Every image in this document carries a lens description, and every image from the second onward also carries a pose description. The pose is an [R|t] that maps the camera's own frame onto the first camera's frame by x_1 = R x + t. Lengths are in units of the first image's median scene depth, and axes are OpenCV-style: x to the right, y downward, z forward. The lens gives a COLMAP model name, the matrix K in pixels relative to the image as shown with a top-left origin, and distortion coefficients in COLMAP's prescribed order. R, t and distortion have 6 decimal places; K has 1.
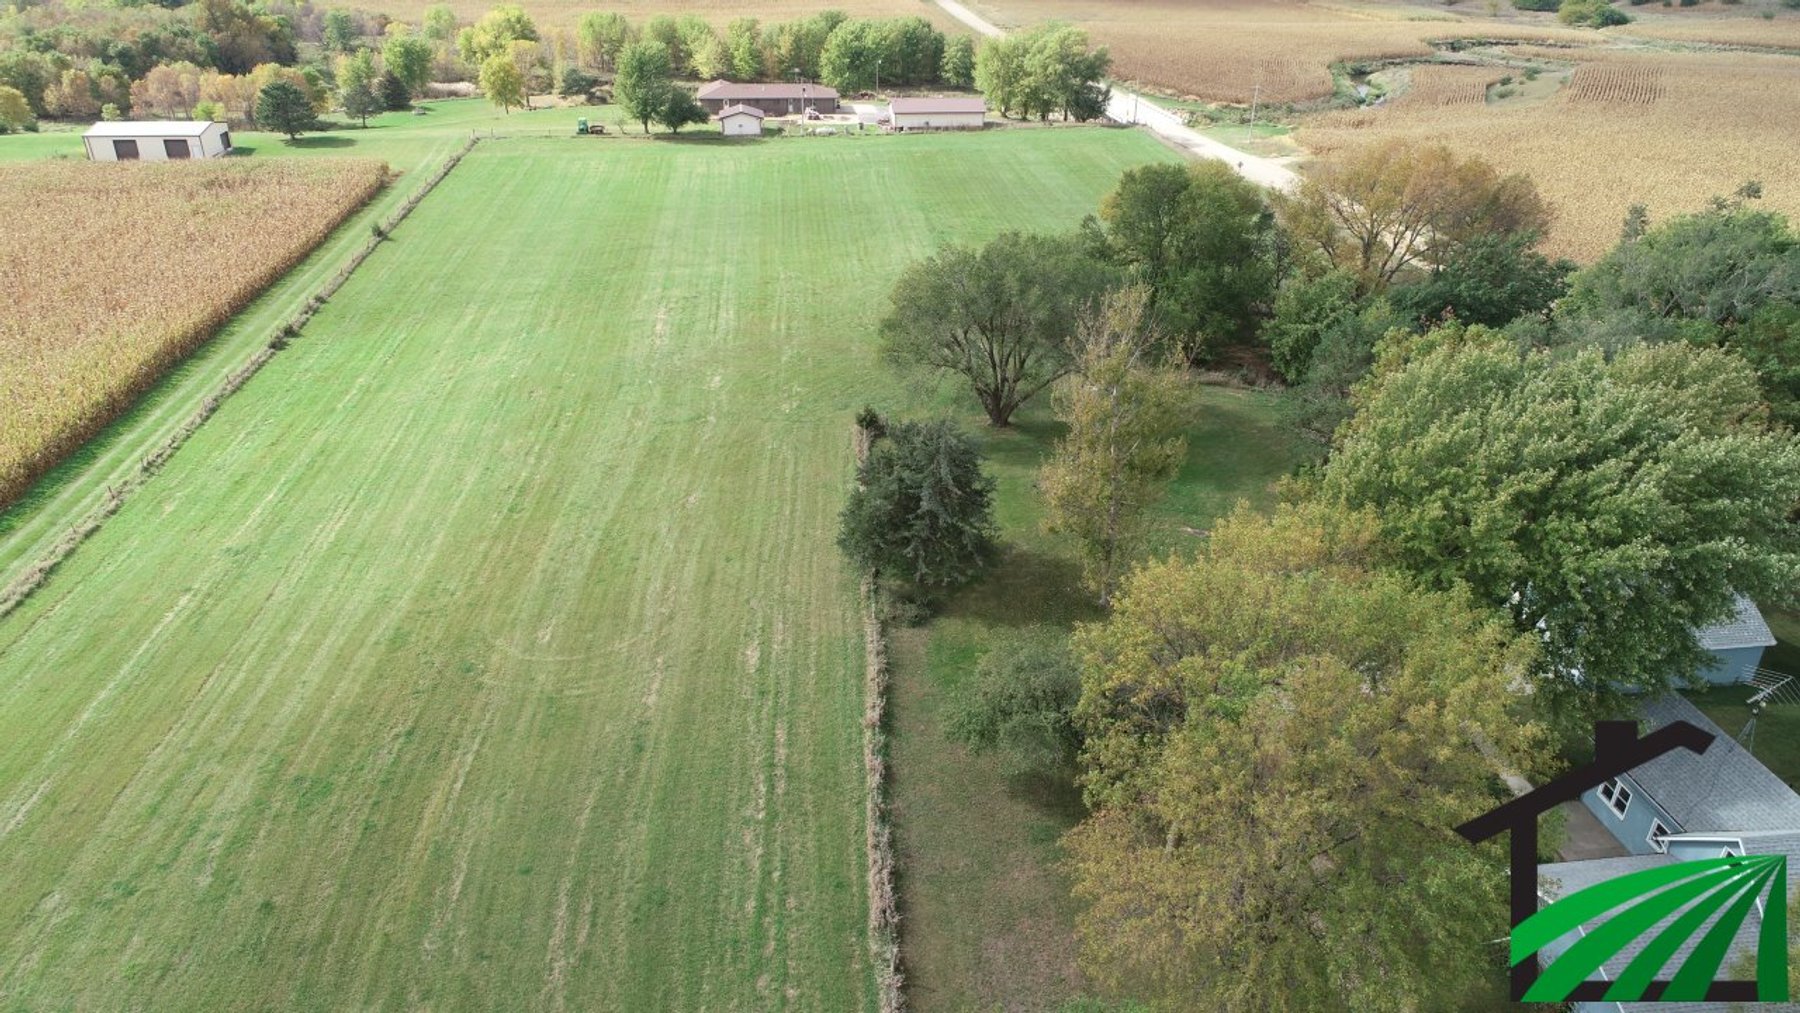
lens RADIAL K [[1208.9, 0, 900.3], [0, 1208.9, 500.5], [0, 0, 1]] dist [0.002997, -0.000494]
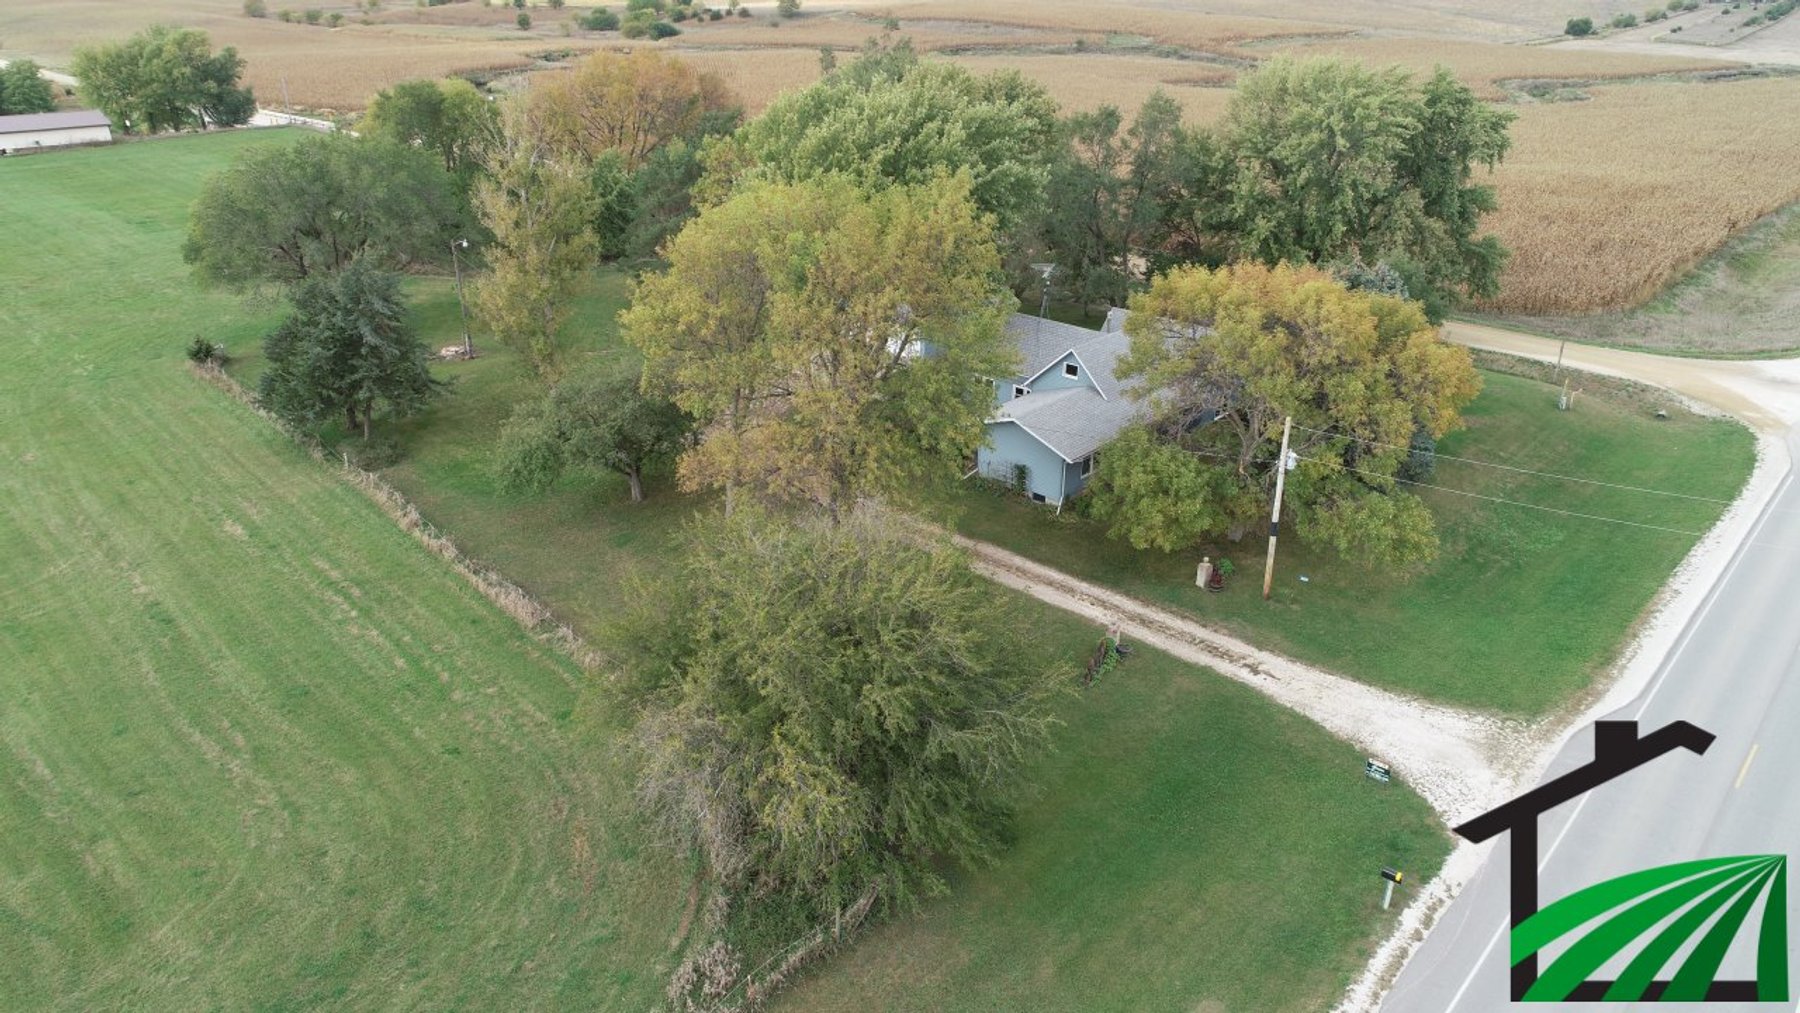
lens RADIAL K [[1208.9, 0, 896.4], [0, 1208.9, 504.2], [0, 0, 1]] dist [0.002997, -0.000494]
pose [[0.765715, -0.272913, 0.582408, -0.168535], [0.294740, 0.953729, 0.059405, 0.127952], [-0.571672, 0.126172, 0.810723, -0.031422]]
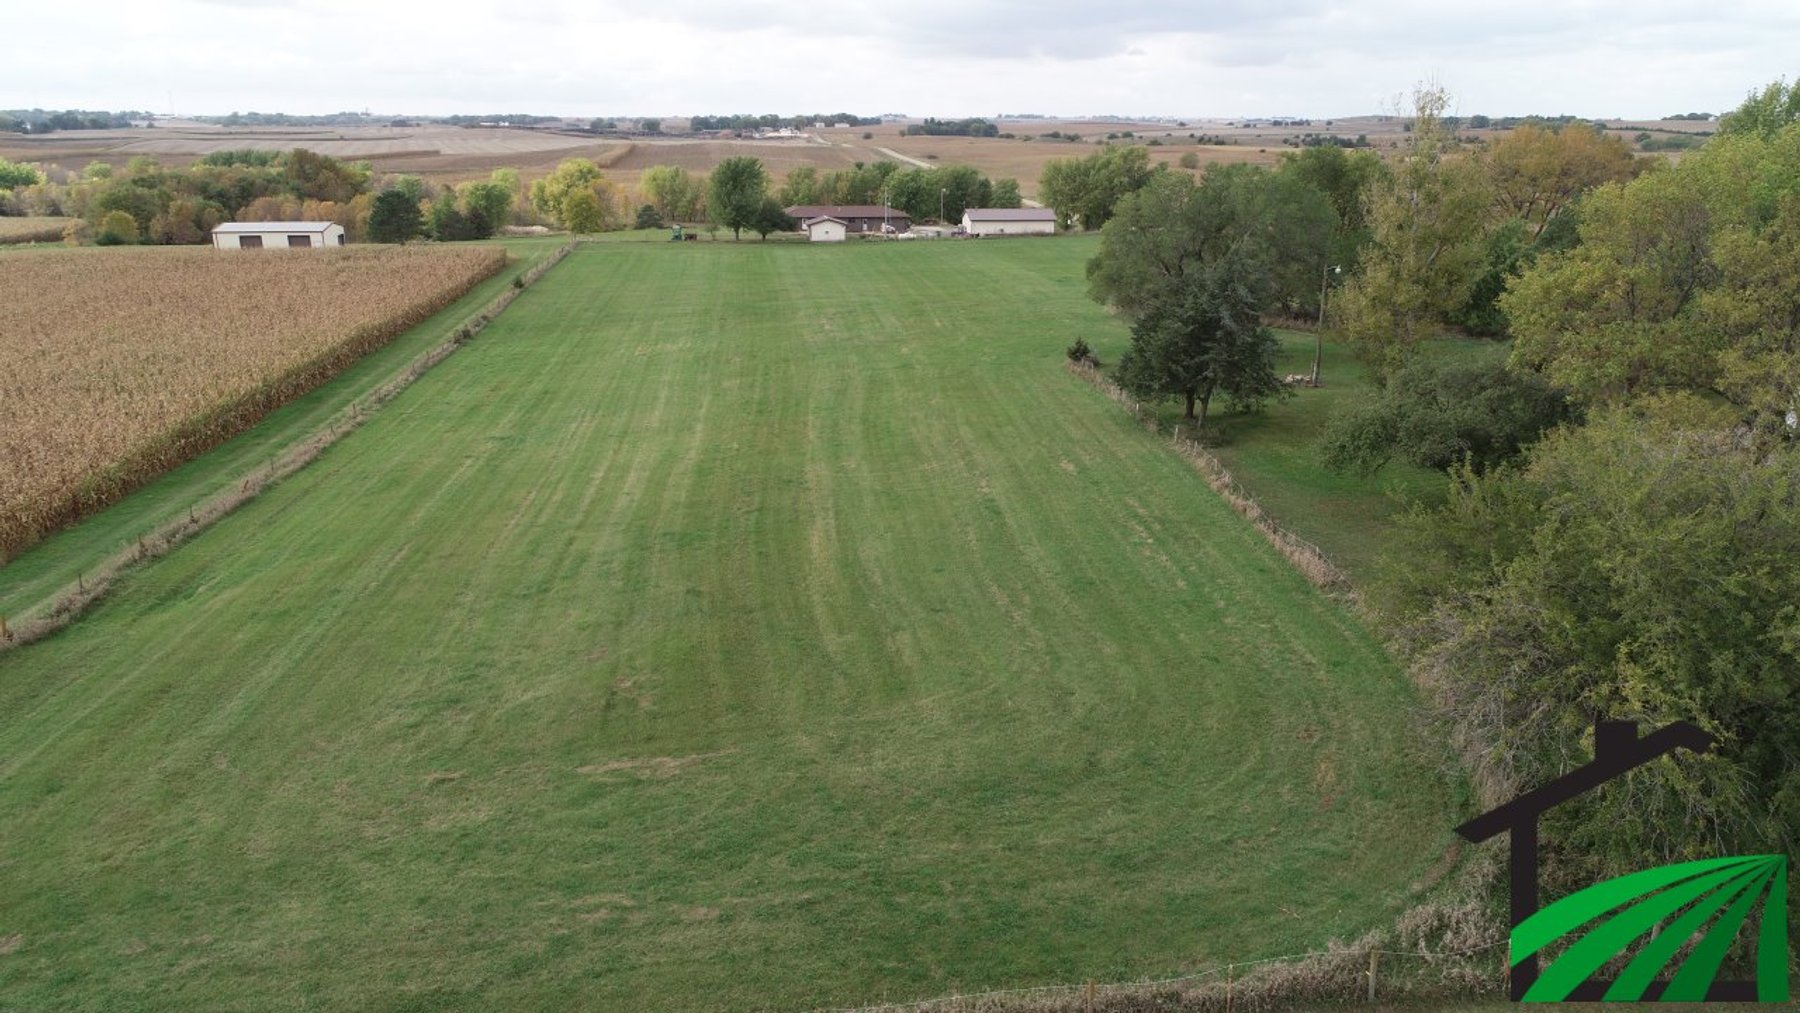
lens RADIAL K [[1208.9, 0, 901.3], [0, 1208.9, 503.8], [0, 0, 1]] dist [0.002997, -0.000494]
pose [[0.999796, -0.014565, 0.013984, -0.172626], [0.016720, 0.985479, -0.168974, 0.204599], [-0.011320, 0.169174, 0.985521, 0.007825]]
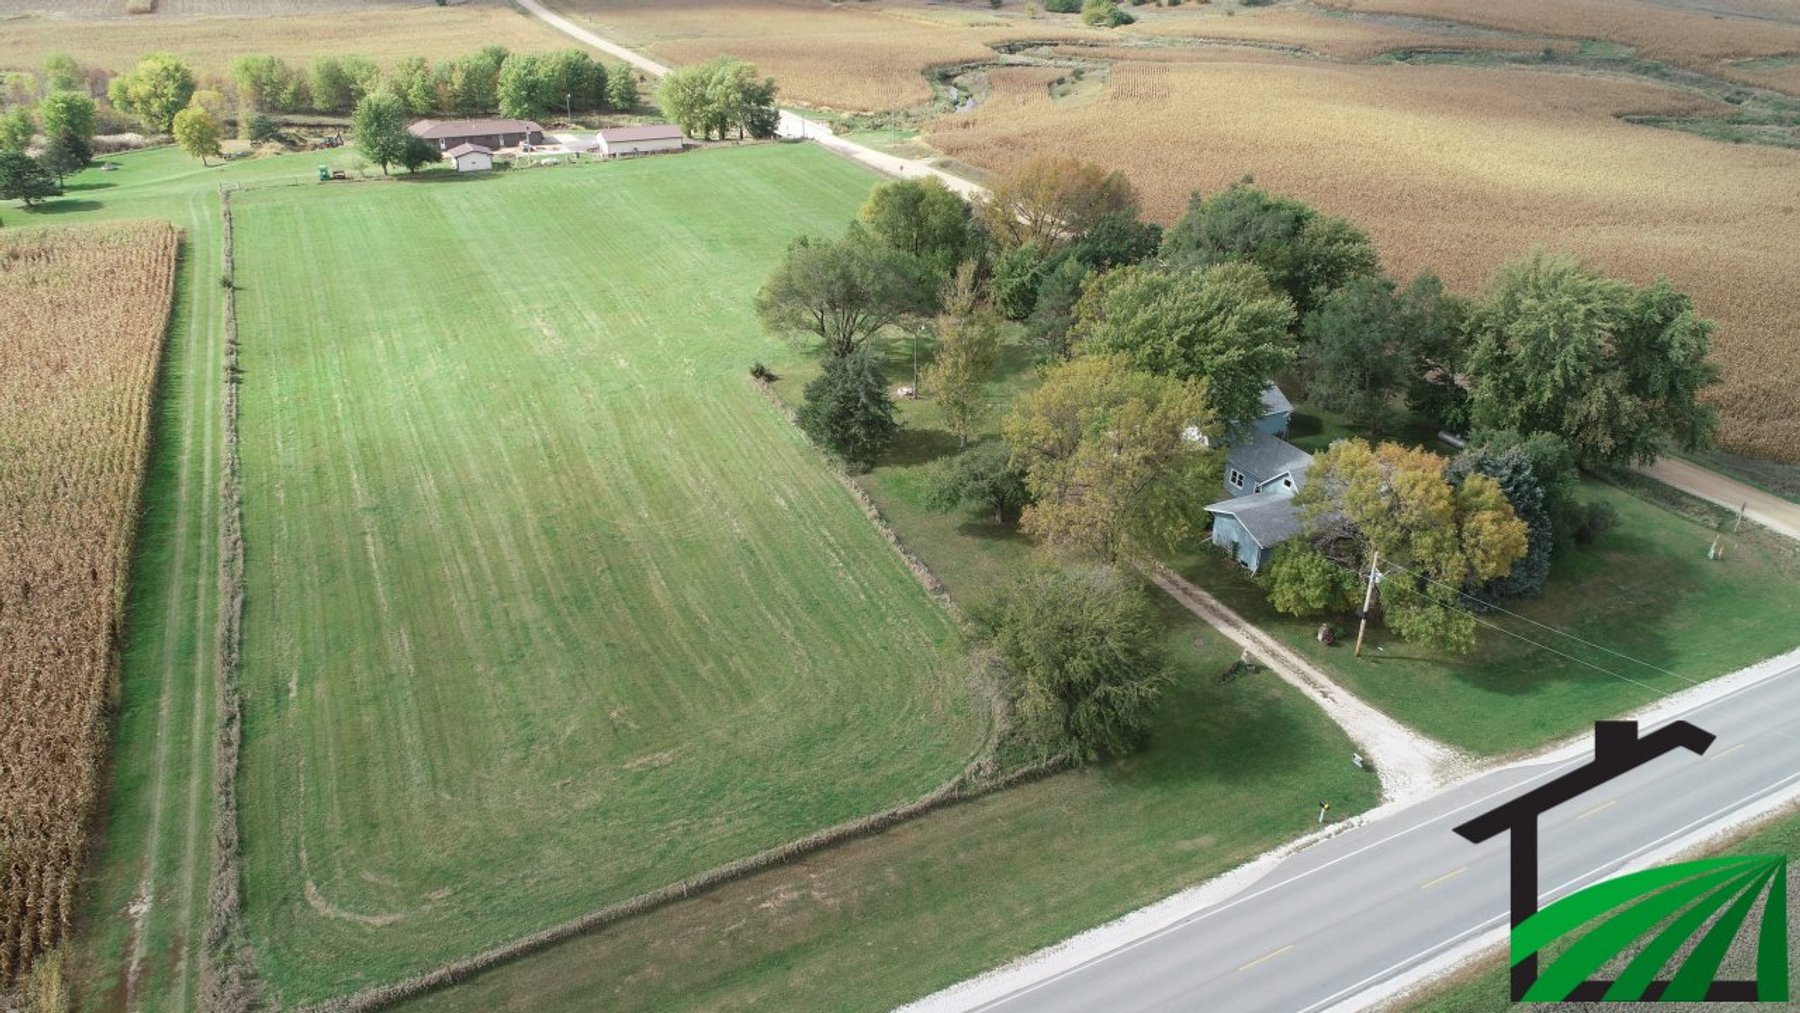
lens RADIAL K [[1208.9, 0, 902.4], [0, 1208.9, 500.3], [0, 0, 1]] dist [0.002997, -0.000494]
pose [[0.940707, -0.153479, 0.302514, -0.294432], [0.151568, 0.987994, 0.029934, 0.063367], [-0.303476, 0.017692, 0.952675, -0.406509]]
